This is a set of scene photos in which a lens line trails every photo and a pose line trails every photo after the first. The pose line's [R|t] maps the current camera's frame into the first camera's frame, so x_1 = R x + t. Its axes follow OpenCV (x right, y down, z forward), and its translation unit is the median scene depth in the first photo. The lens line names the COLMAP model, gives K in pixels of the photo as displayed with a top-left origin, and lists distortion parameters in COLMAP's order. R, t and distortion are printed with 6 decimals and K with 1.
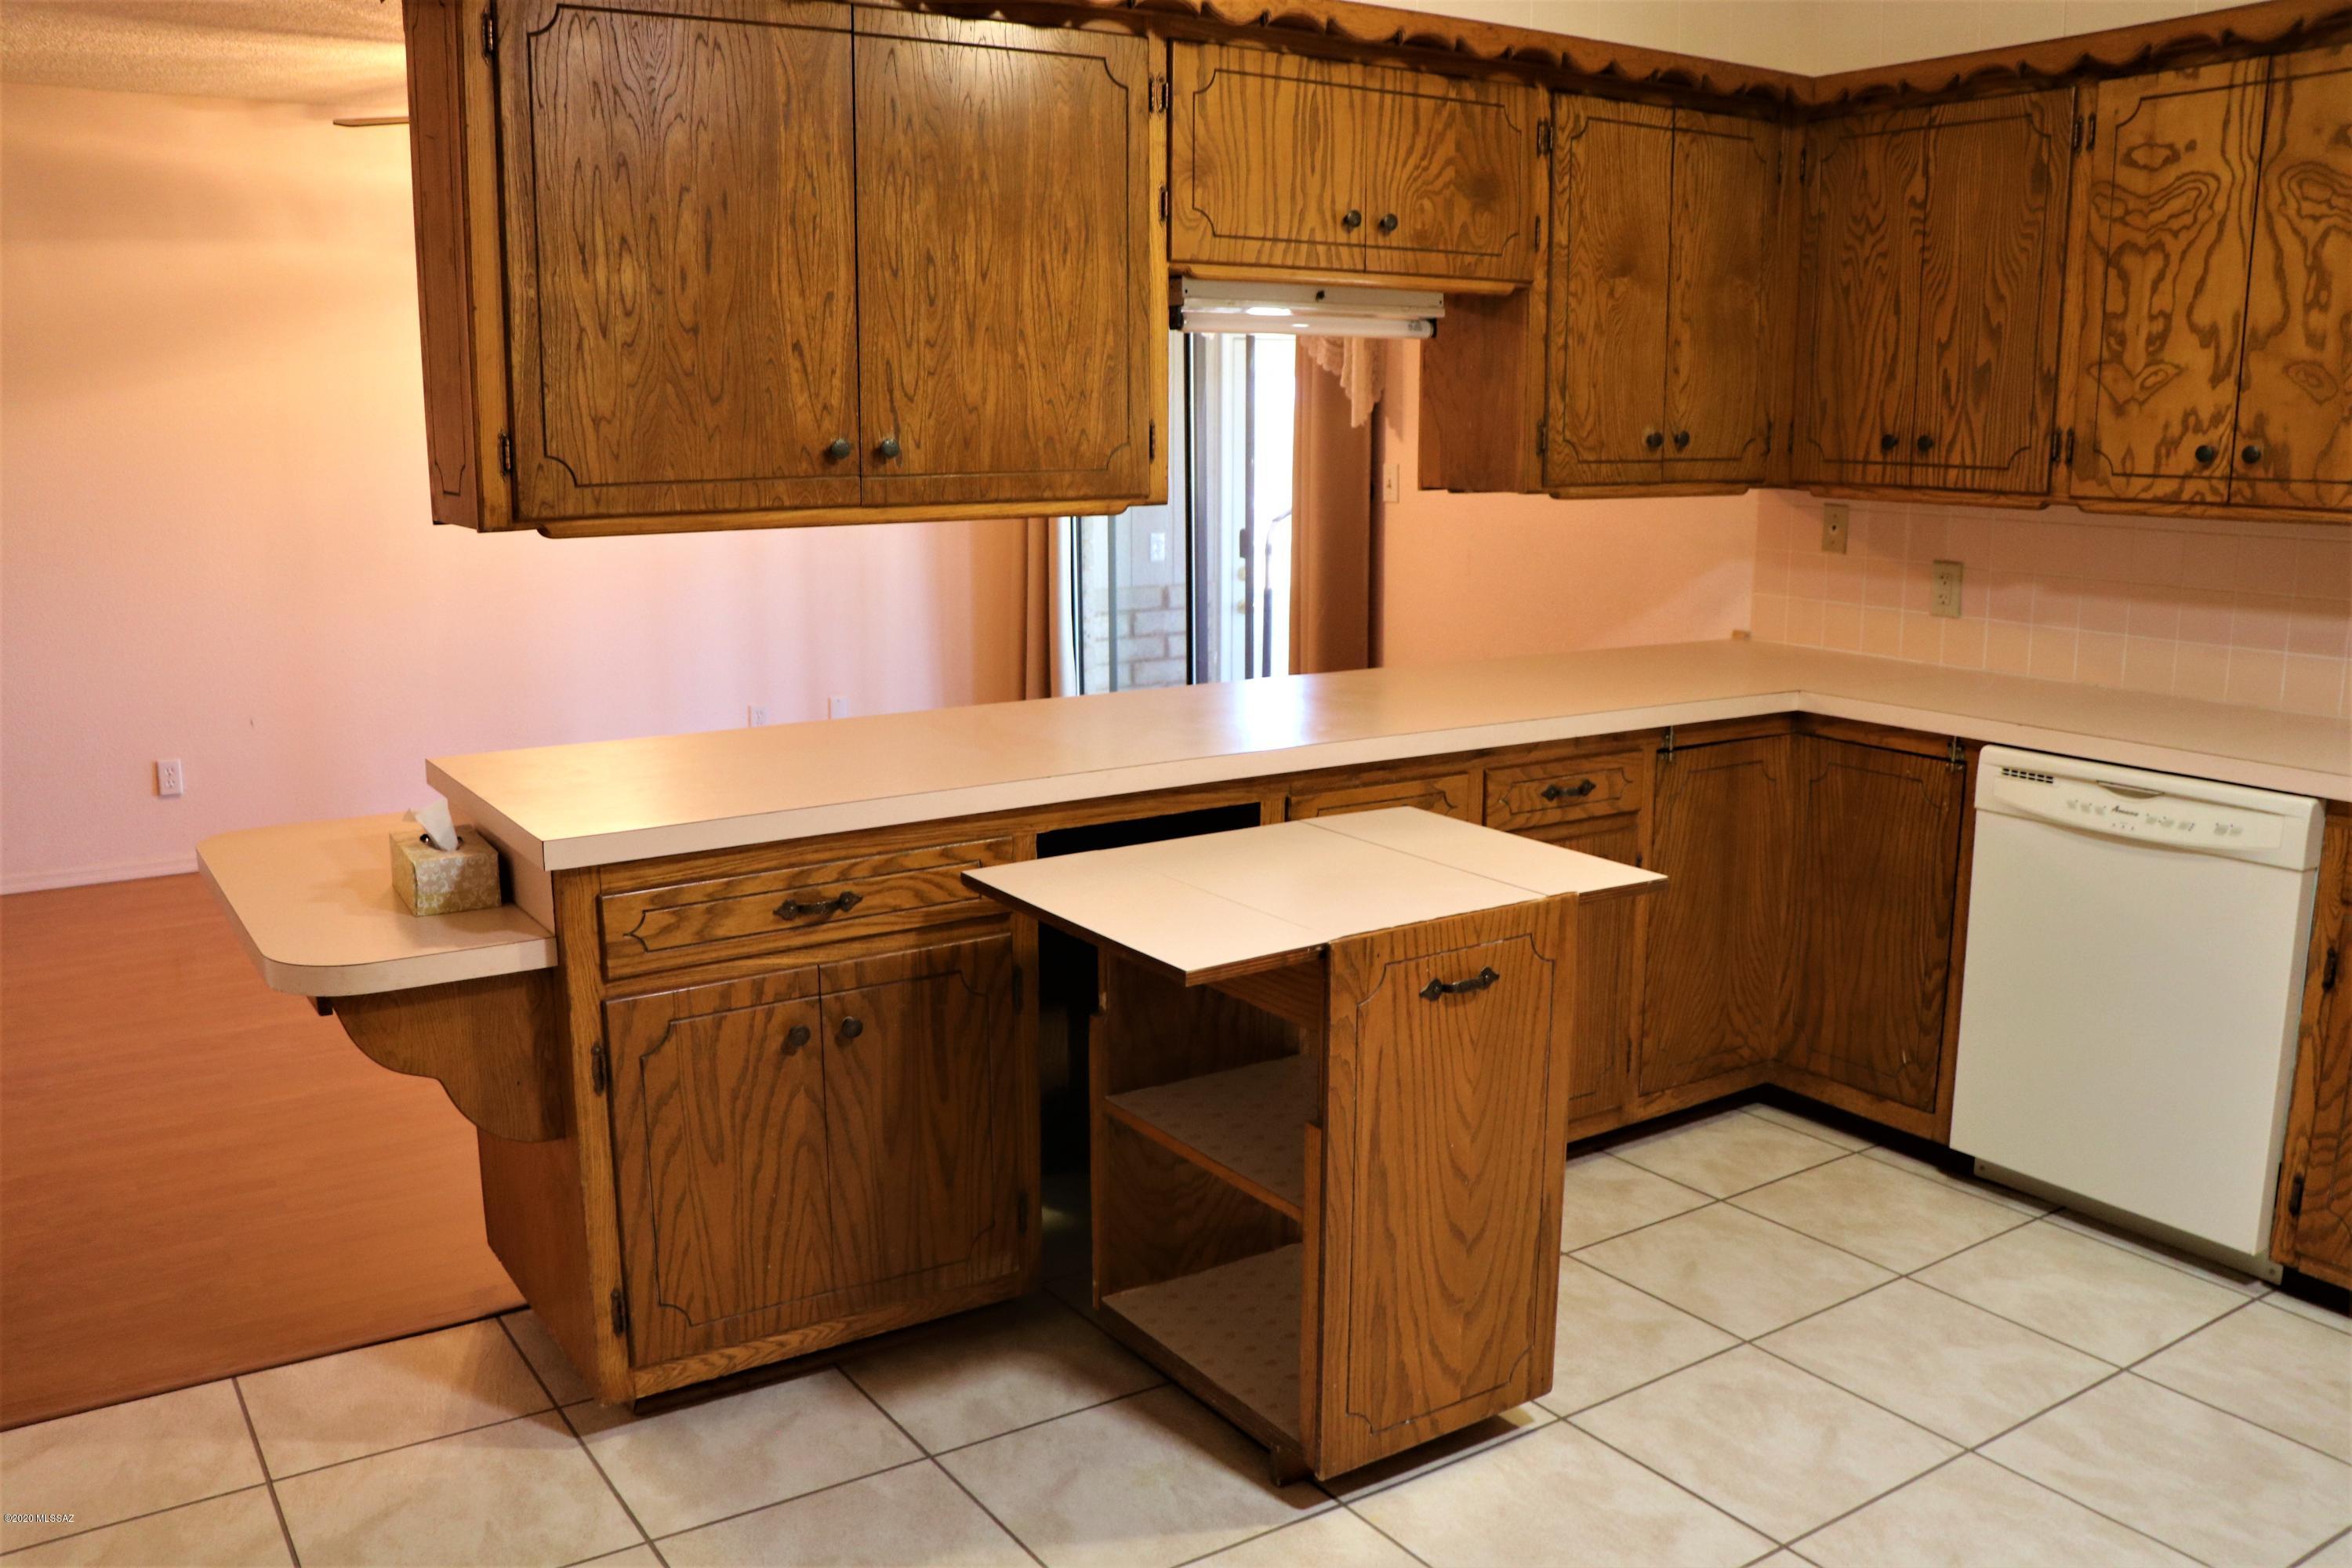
lens RADIAL K [[1899.8, 0, 1162.9], [0, 1899.8, 804.5], [0, 0, 1]] dist [-0.193587, 0.156917]
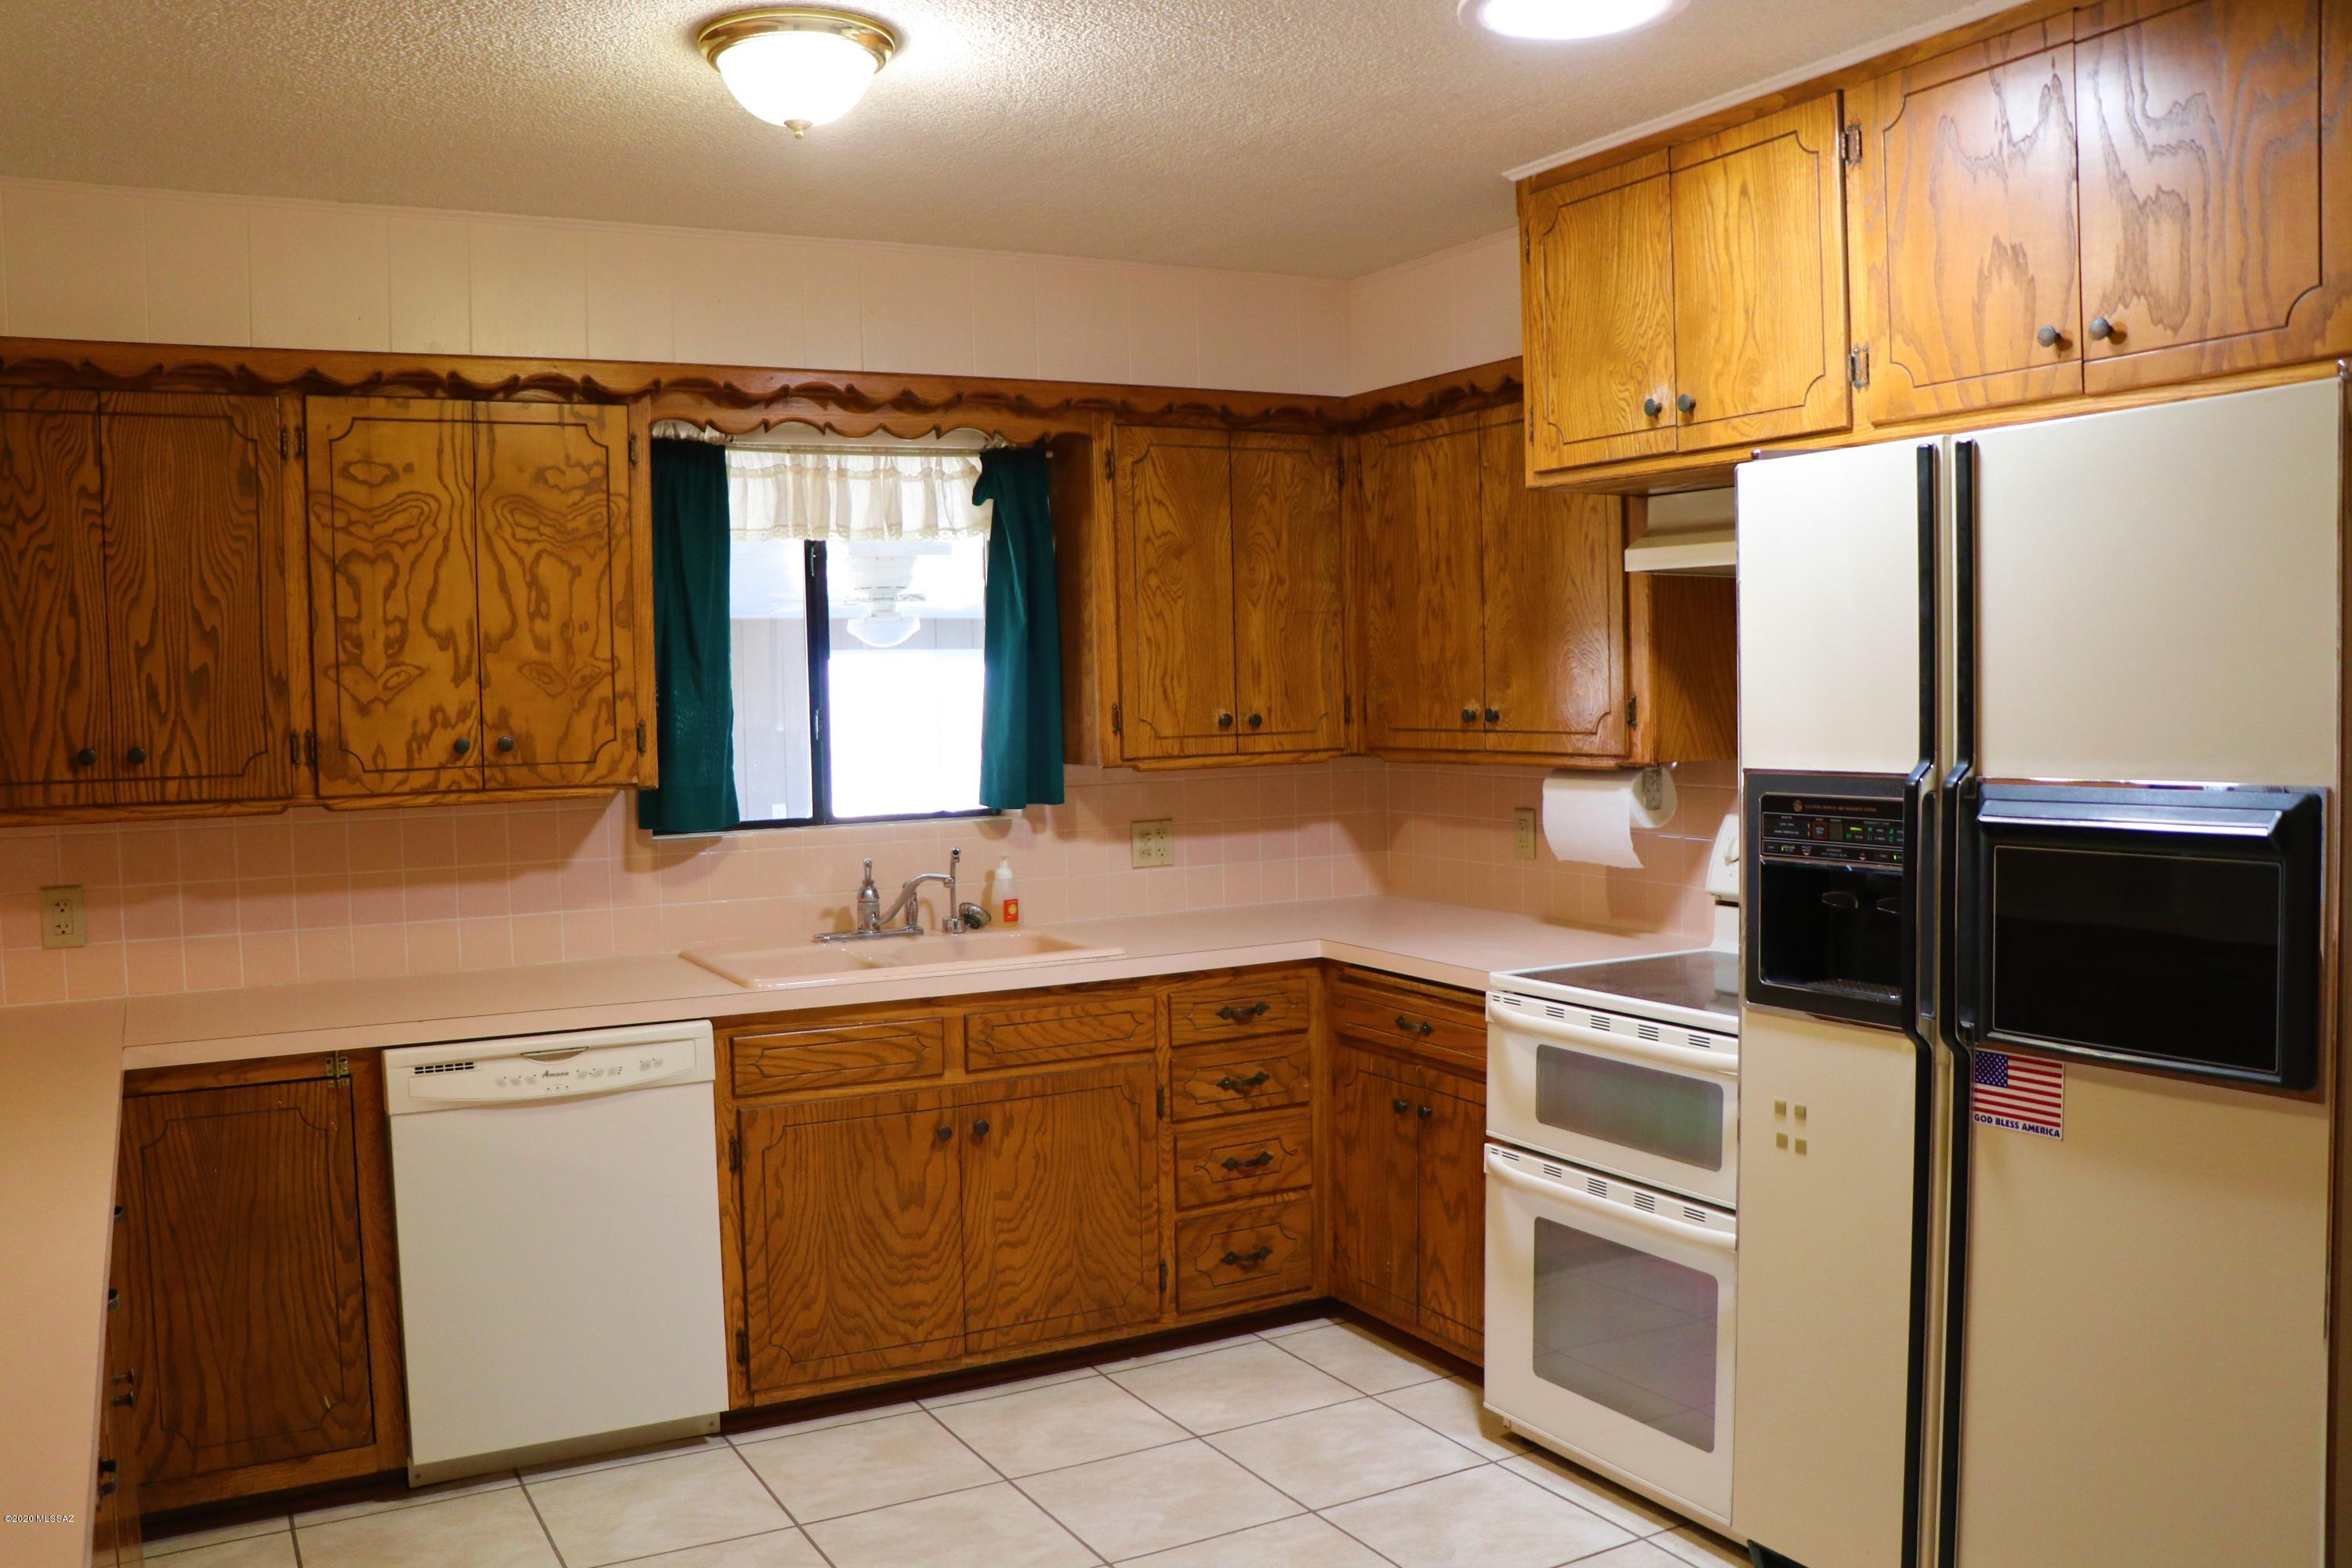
lens RADIAL K [[1899.8, 0, 1162.9], [0, 1899.8, 804.5], [0, 0, 1]] dist [-0.193587, 0.156917]
pose [[0.086039, -0.064401, 0.994208, -0.489059], [0.220166, 0.974466, 0.044069, -0.112872], [-0.971661, 0.215099, 0.098021, 0.473102]]
